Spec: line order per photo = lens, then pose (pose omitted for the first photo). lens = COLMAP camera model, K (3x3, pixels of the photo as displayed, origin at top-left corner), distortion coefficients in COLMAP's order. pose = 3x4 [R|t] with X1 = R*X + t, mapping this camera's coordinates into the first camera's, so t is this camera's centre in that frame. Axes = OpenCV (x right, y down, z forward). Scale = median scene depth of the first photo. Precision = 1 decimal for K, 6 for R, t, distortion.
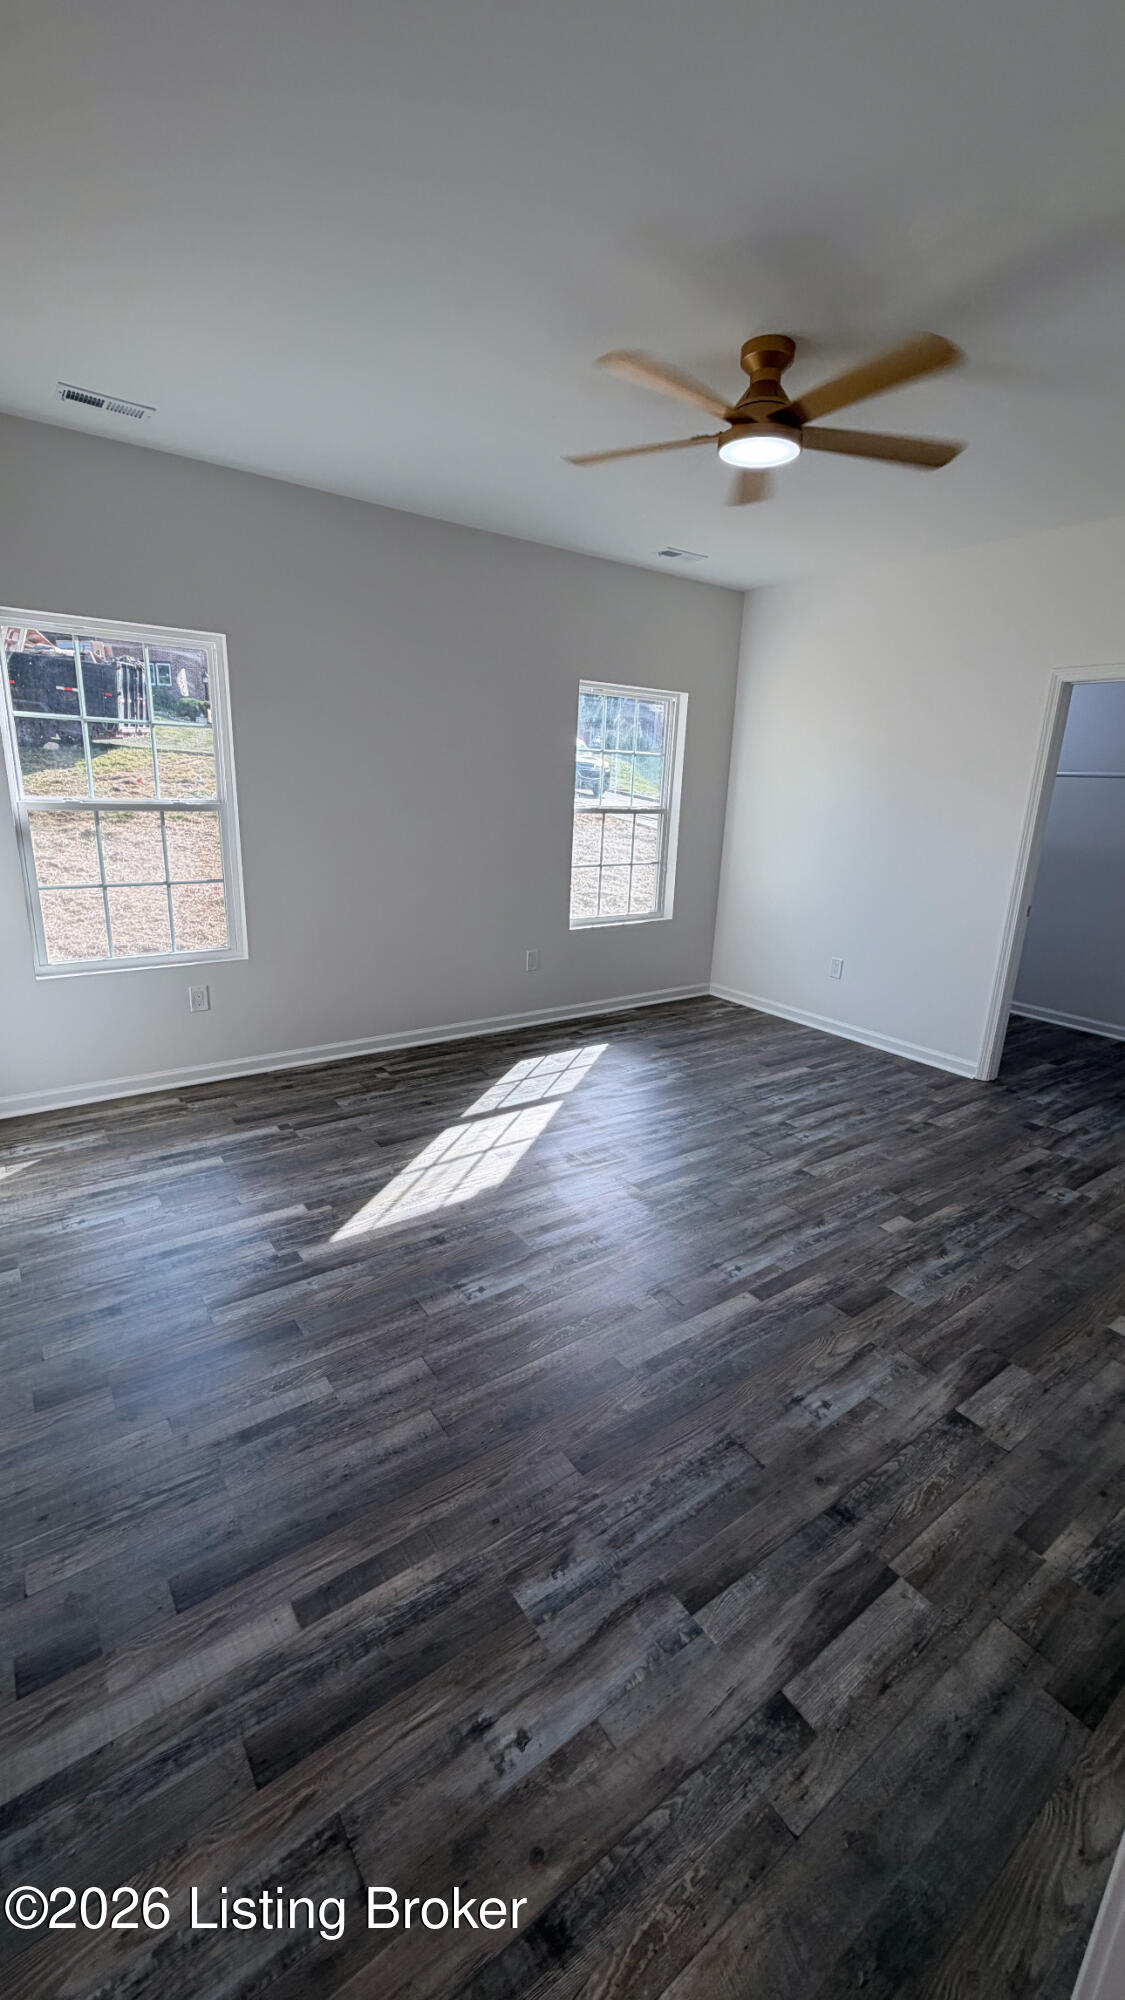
lens RADIAL K [[797.9, 0, 563.9], [0, 797.9, 988.7], [0, 0, 1]] dist [-0.002185, -0.000286]
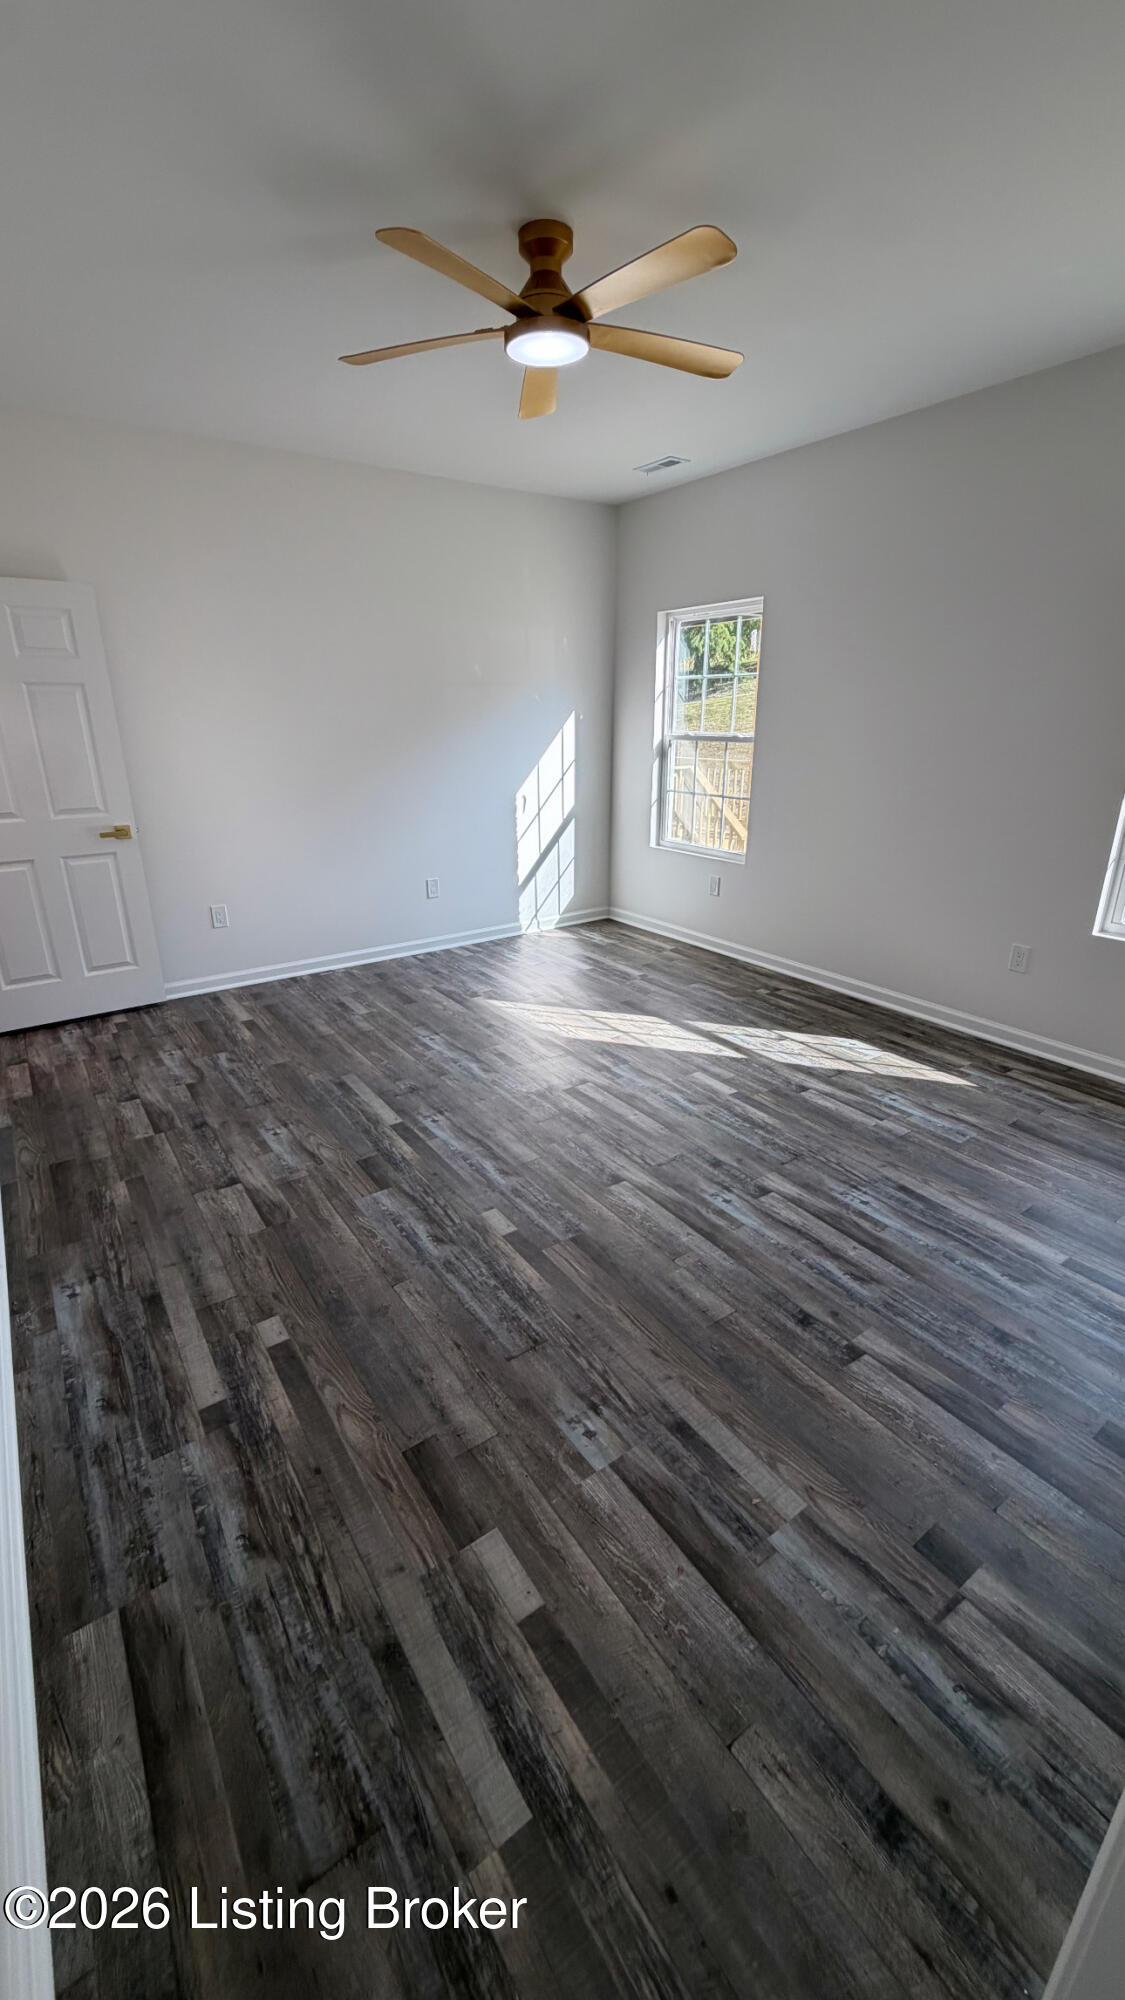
lens RADIAL K [[797.9, 0, 563.9], [0, 797.9, 988.7], [0, 0, 1]] dist [-0.002185, -0.000286]
pose [[-0.010158, 0.295456, -0.955302, 0.968134], [-0.251560, 0.923871, 0.288410, -0.166640], [0.967788, 0.243245, 0.064940, 0.794369]]
